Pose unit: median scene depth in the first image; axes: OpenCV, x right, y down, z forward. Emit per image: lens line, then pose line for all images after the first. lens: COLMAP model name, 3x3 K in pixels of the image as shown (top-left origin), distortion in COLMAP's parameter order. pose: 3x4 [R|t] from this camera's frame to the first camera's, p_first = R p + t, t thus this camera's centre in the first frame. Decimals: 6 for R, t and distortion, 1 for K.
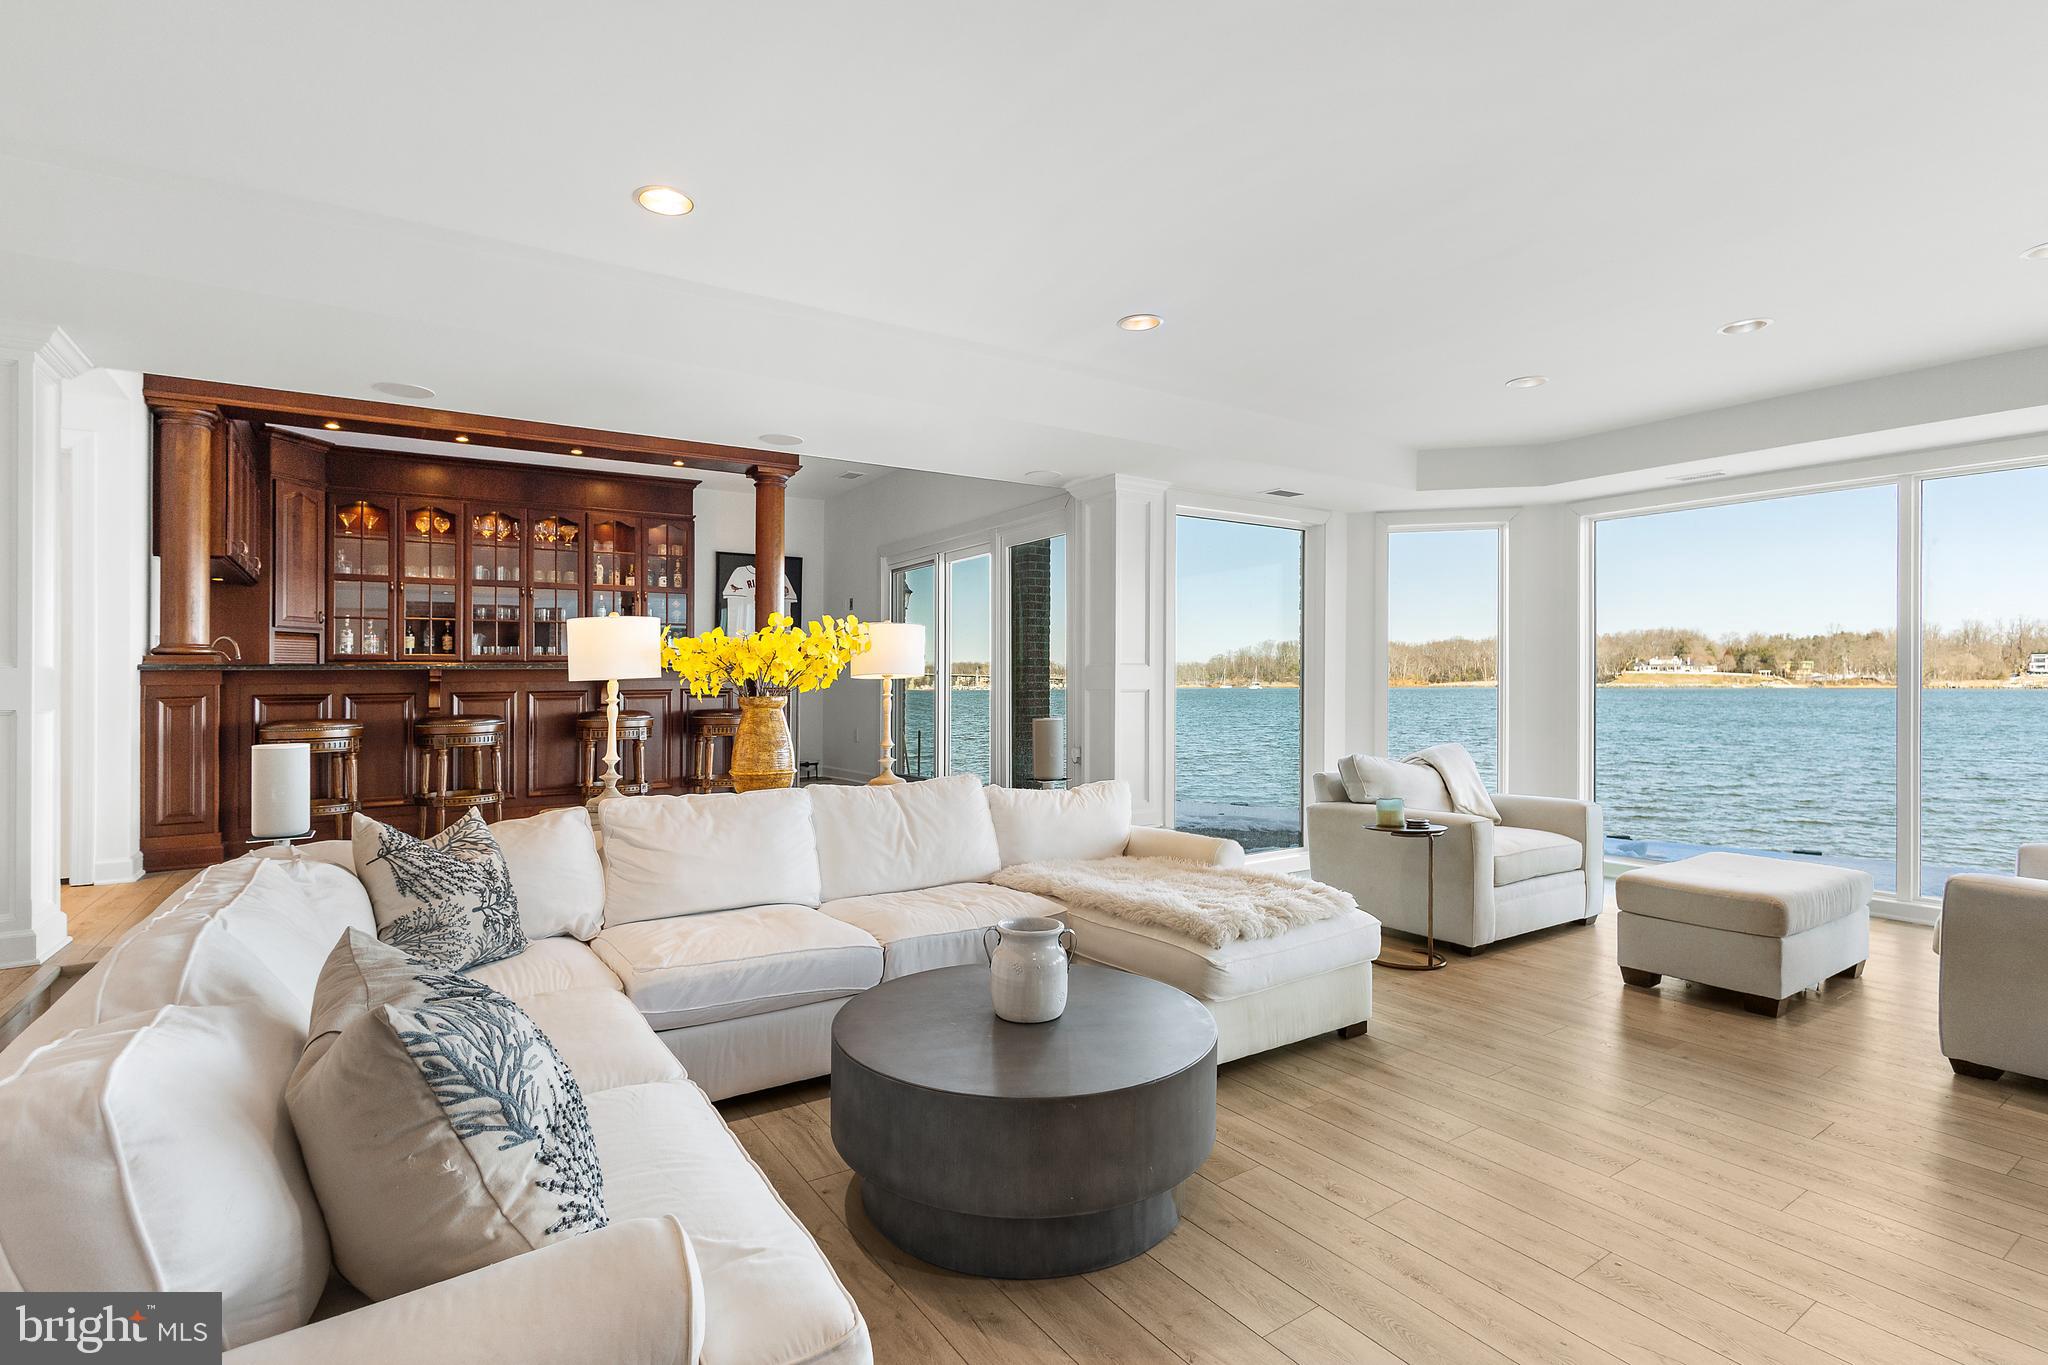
lens RADIAL K [[988.2, 0, 1004.7], [0, 988.2, 678.3], [0, 0, 1]] dist [0.008902, 0.005781]
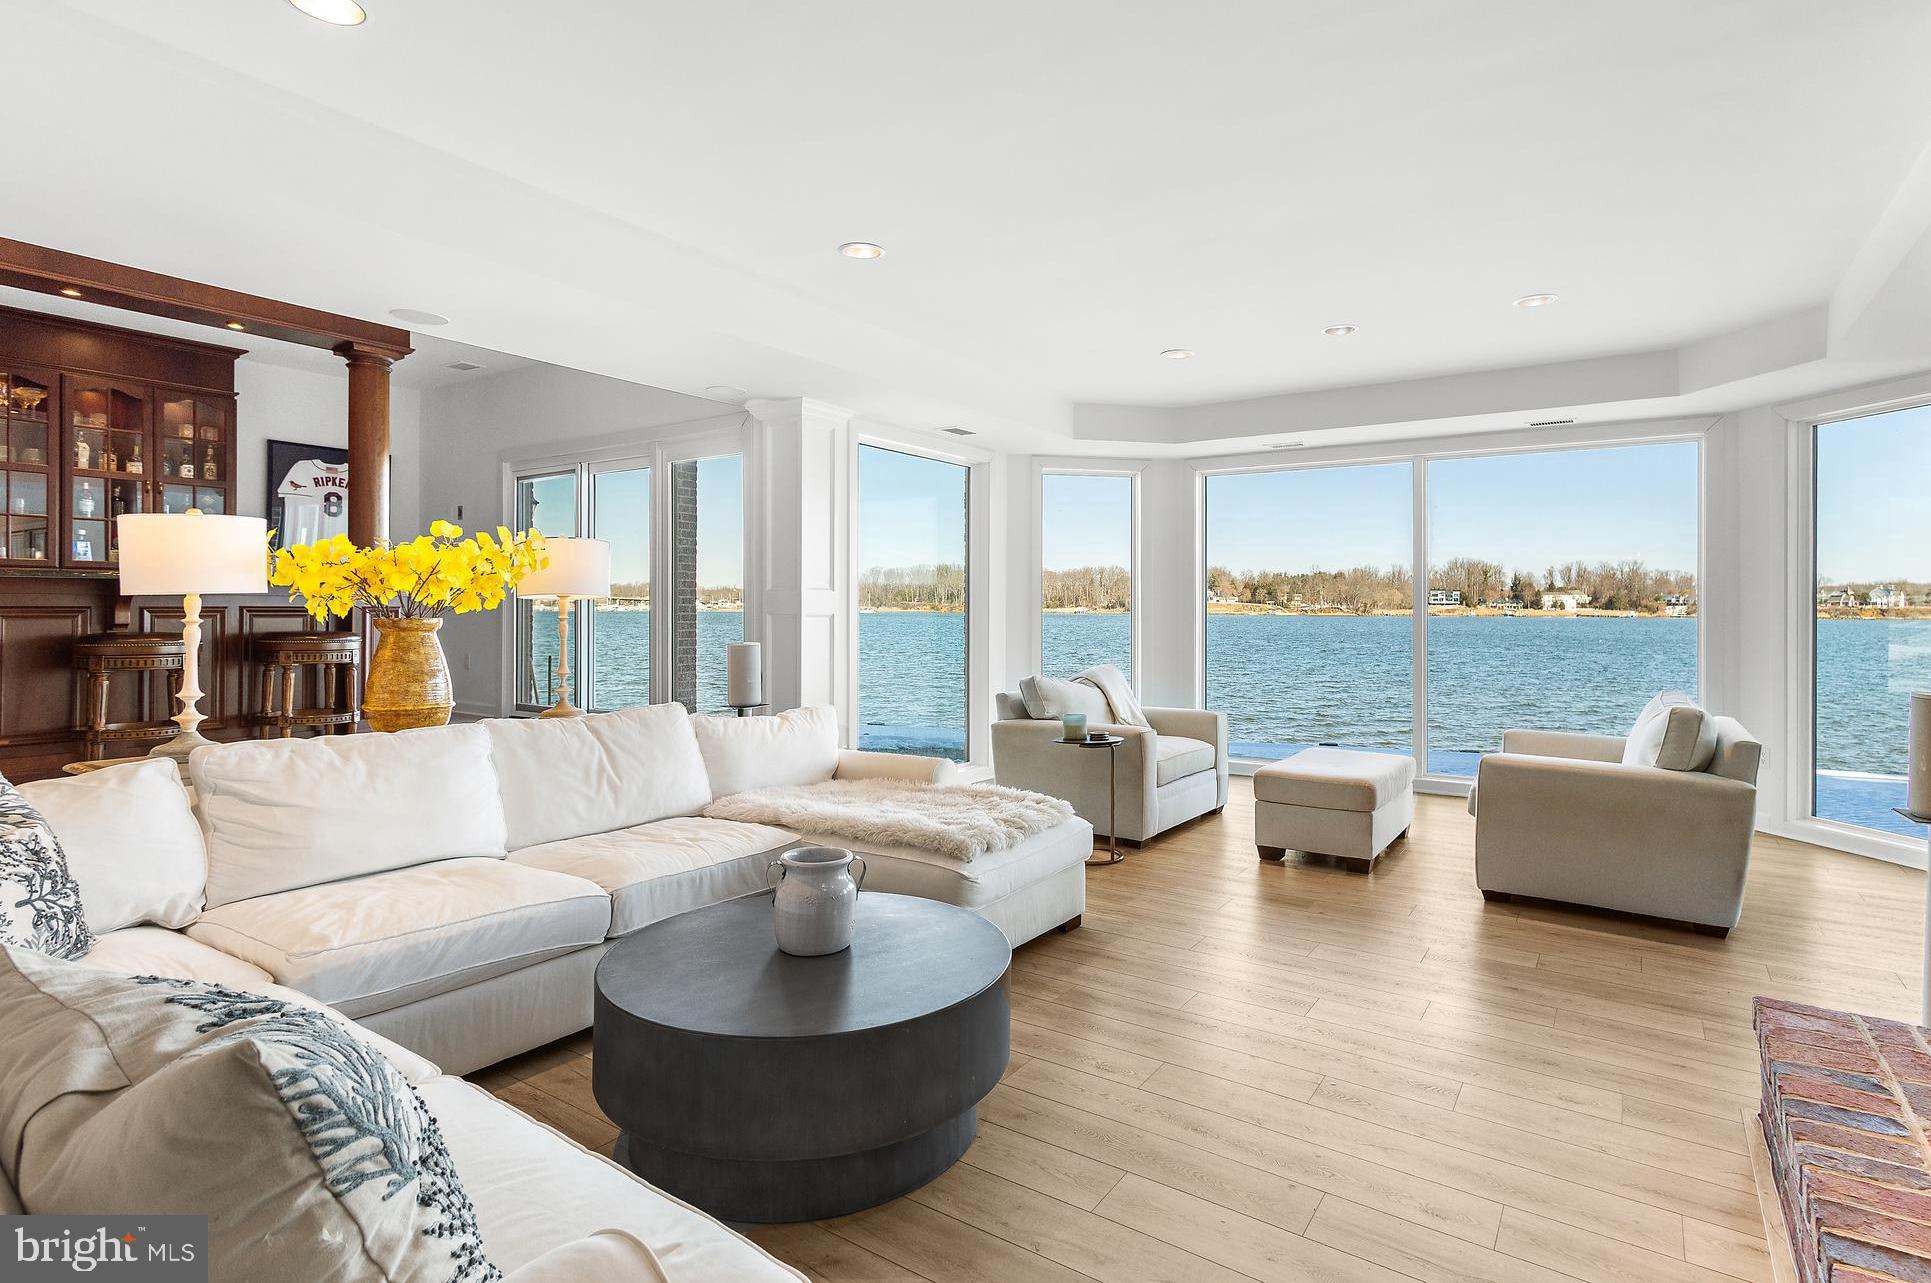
lens RADIAL K [[958.3, 0, 1027.9], [0, 958.3, 616.8], [0, 0, 1]] dist [0.018308, -0.001047]
pose [[0.918931, 0.008535, 0.394325, -0.109166], [-0.014839, 0.999806, 0.012941, -0.001821], [-0.394138, -0.017743, 0.918880, 0.031054]]
